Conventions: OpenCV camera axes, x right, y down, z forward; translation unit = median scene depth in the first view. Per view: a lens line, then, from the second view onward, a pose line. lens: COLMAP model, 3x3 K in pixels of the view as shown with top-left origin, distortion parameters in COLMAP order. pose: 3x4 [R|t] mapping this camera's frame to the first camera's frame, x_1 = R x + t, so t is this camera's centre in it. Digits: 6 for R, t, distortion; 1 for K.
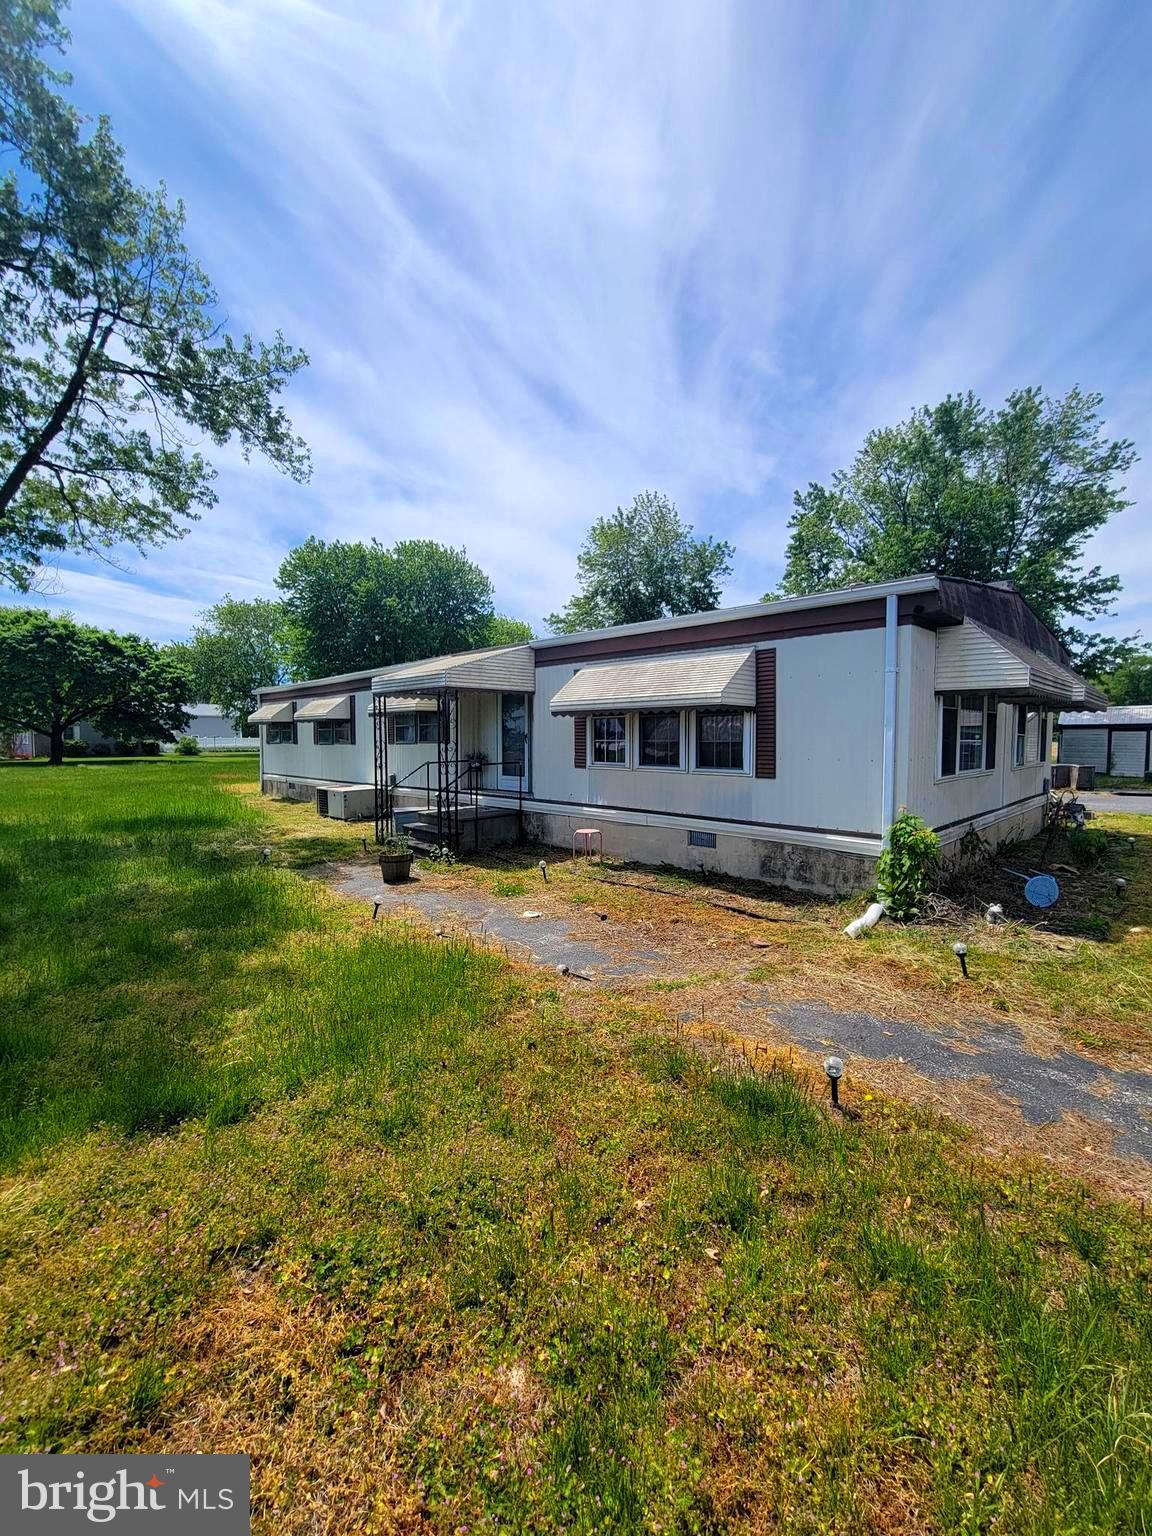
lens RADIAL K [[612.3, 0, 576.0], [0, 612.3, 768.0], [0, 0, 1]] dist [-0.000391, 0.000044]
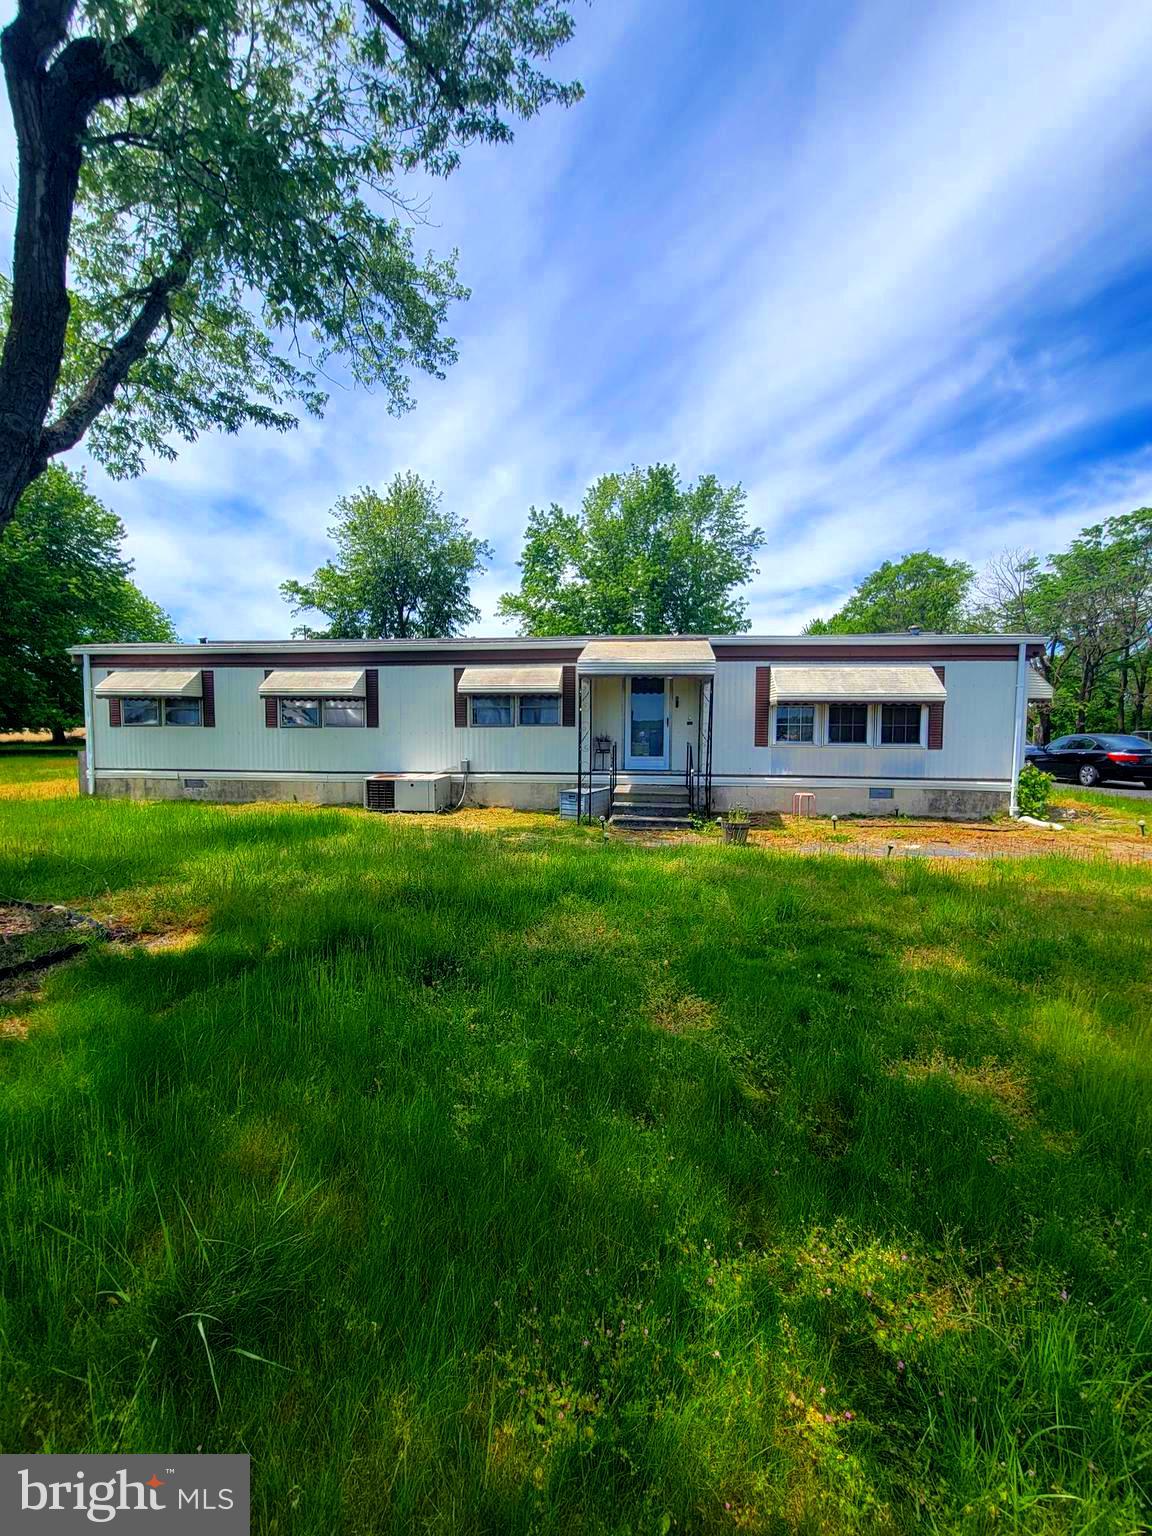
lens RADIAL K [[612.3, 0, 576.0], [0, 612.3, 768.0], [0, 0, 1]] dist [-0.000391, 0.000044]
pose [[0.789154, -0.032033, 0.613360, -1.146875], [0.022799, 0.999479, 0.022865, 0.006994], [-0.613773, -0.004060, 0.789472, 0.278206]]
